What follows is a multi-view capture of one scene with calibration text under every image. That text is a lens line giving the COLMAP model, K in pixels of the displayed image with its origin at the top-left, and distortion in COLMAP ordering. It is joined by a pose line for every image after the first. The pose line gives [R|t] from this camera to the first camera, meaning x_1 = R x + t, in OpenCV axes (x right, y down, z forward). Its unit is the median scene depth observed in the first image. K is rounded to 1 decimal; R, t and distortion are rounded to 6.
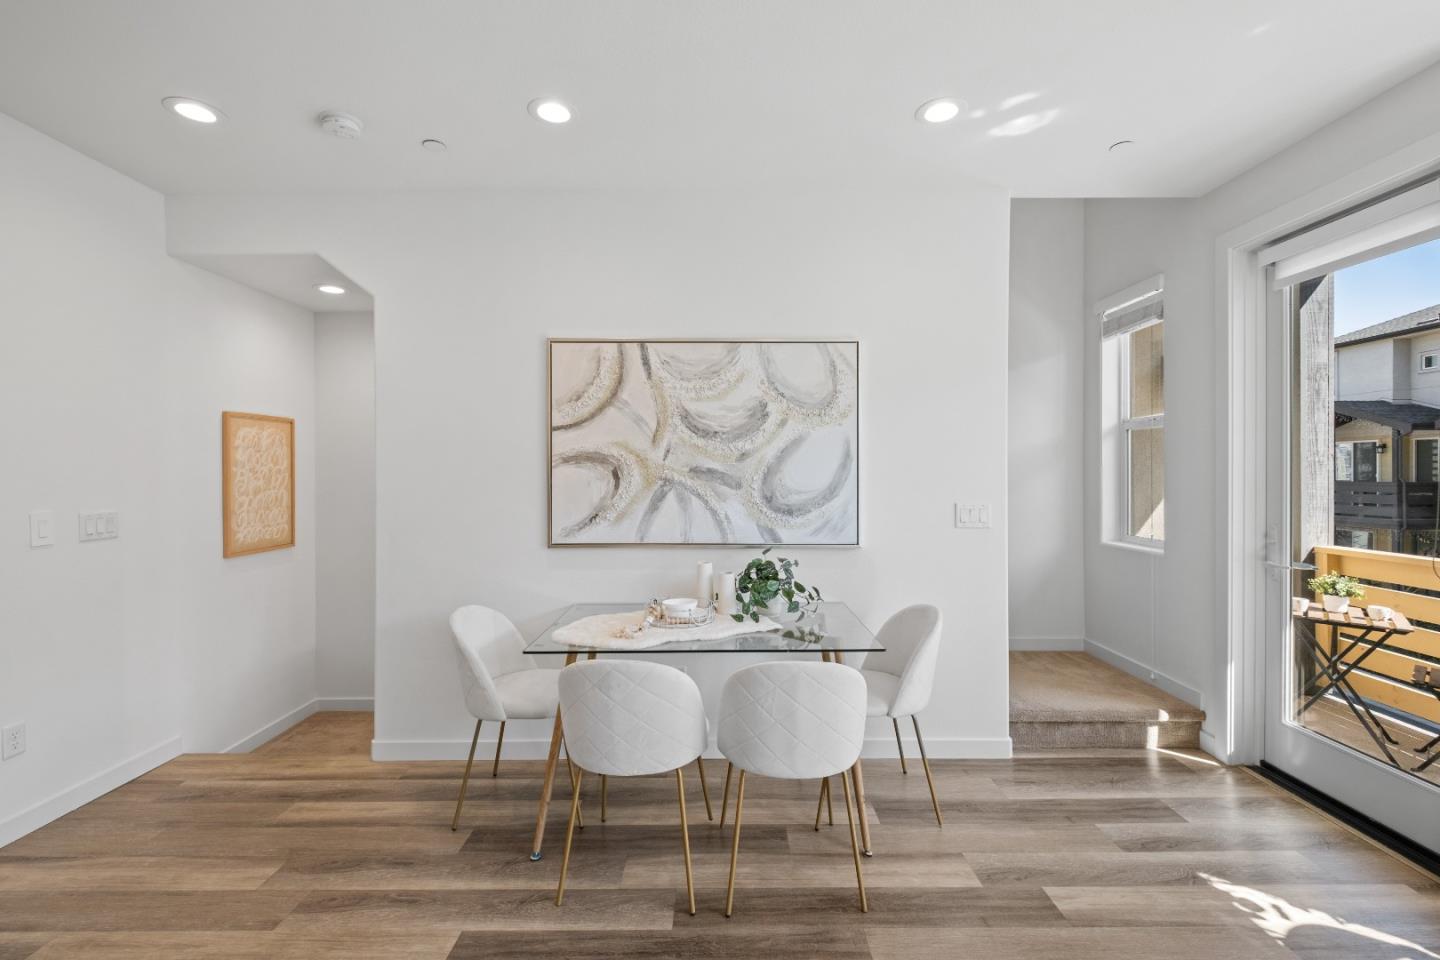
lens RADIAL K [[637.4, 0, 726.1], [0, 637.4, 473.9], [0, 0, 1]] dist [-0.003065, -0.001546]
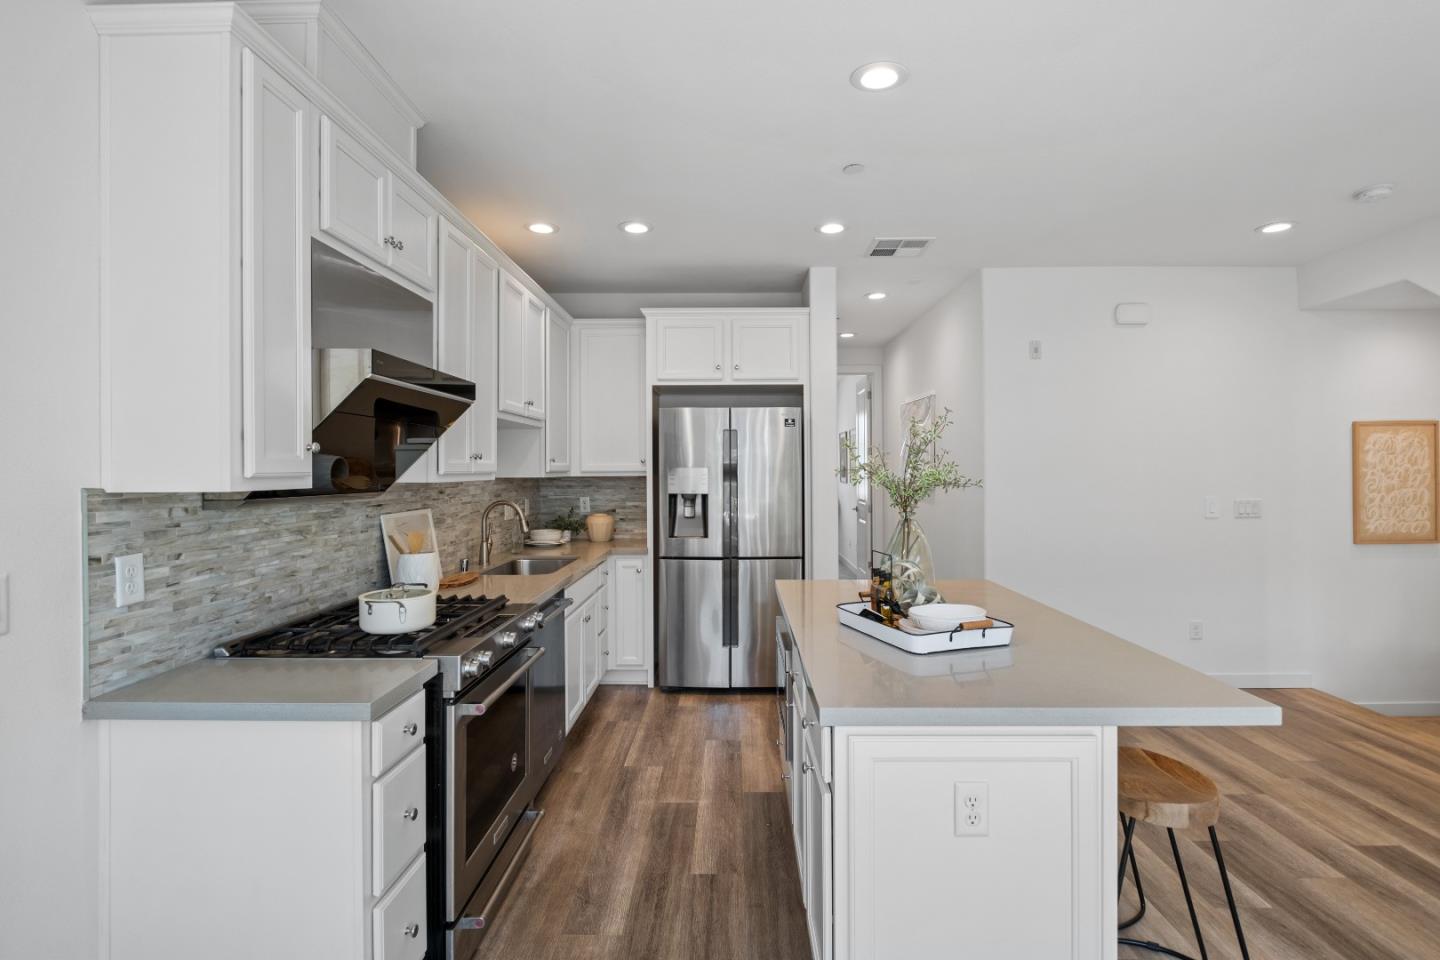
lens RADIAL K [[695.1, 0, 724.1], [0, 695.1, 469.3], [0, 0, 1]] dist [-0.003108, -0.001061]
pose [[-0.017315, 0.001622, -0.999849, 0.611630], [0.003103, 0.999994, 0.001569, -0.016037], [0.999845, -0.003076, -0.017320, -0.190934]]
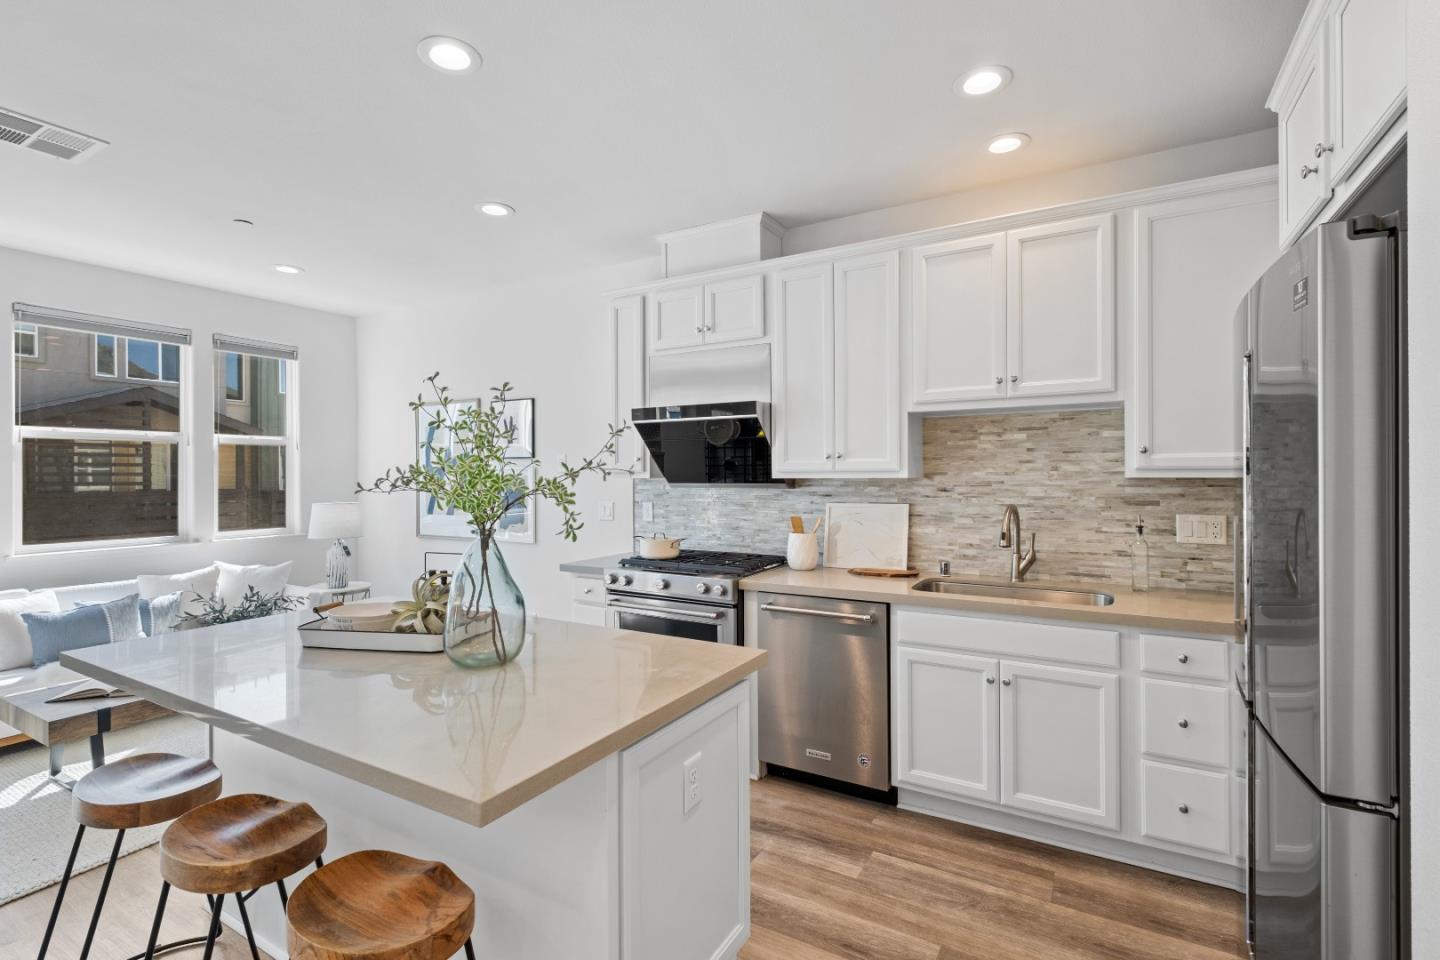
lens RADIAL K [[660.4, 0, 722.2], [0, 660.4, 472.9], [0, 0, 1]] dist [0.017287, -0.009624]
pose [[-0.863128, 0.006290, 0.504946, -0.744421], [0.007807, 0.999969, 0.000889, -0.009435], [-0.504925, 0.004710, -0.863151, 0.424628]]
